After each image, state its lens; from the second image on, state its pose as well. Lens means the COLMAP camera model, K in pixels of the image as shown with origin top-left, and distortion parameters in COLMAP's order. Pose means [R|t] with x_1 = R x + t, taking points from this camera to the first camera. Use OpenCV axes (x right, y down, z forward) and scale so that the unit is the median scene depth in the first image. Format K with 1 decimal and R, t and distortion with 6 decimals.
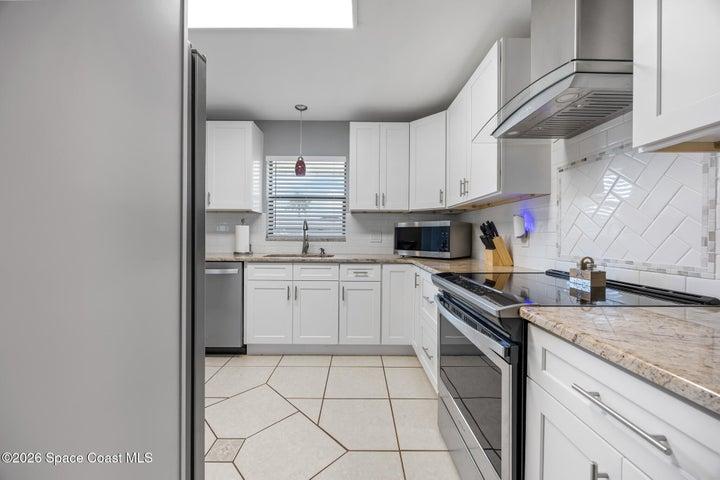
lens RADIAL K [[275.5, 0, 360.4], [0, 275.5, 241.6], [0, 0, 1]] dist [-0.003052, -0.000353]
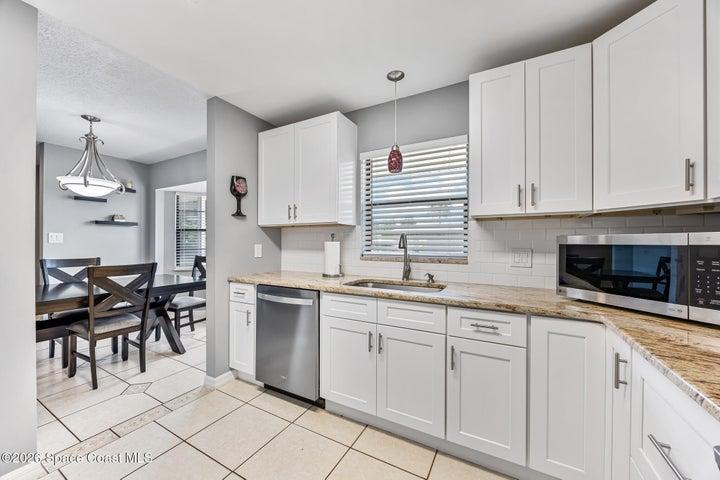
lens RADIAL K [[275.5, 0, 360.4], [0, 275.5, 241.6], [0, 0, 1]] dist [-0.003052, -0.000353]
pose [[0.871027, -0.004566, -0.491214, 0.050947], [-0.008586, 0.999663, -0.024518, -0.040759], [0.491160, 0.025573, 0.870694, 0.343468]]
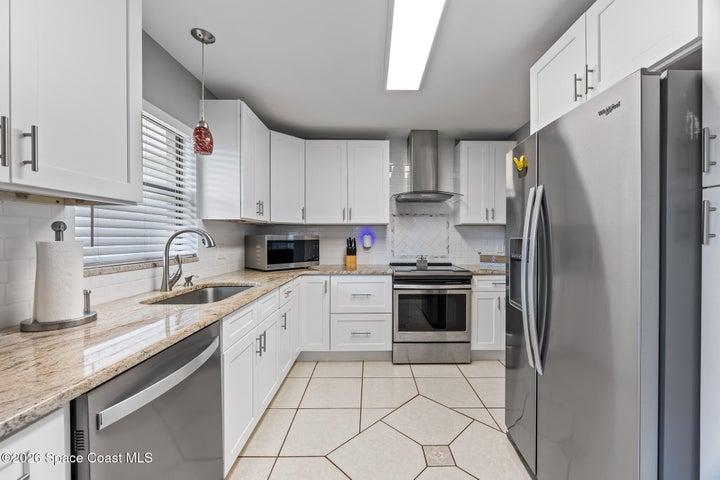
lens RADIAL K [[275.5, 0, 360.4], [0, 275.5, 241.6], [0, 0, 1]] dist [-0.003052, -0.000353]
pose [[0.024391, -0.019739, 0.999508, -0.788936], [0.022855, 0.999555, 0.019182, -0.057723], [-0.999441, 0.022376, 0.024831, 0.657387]]
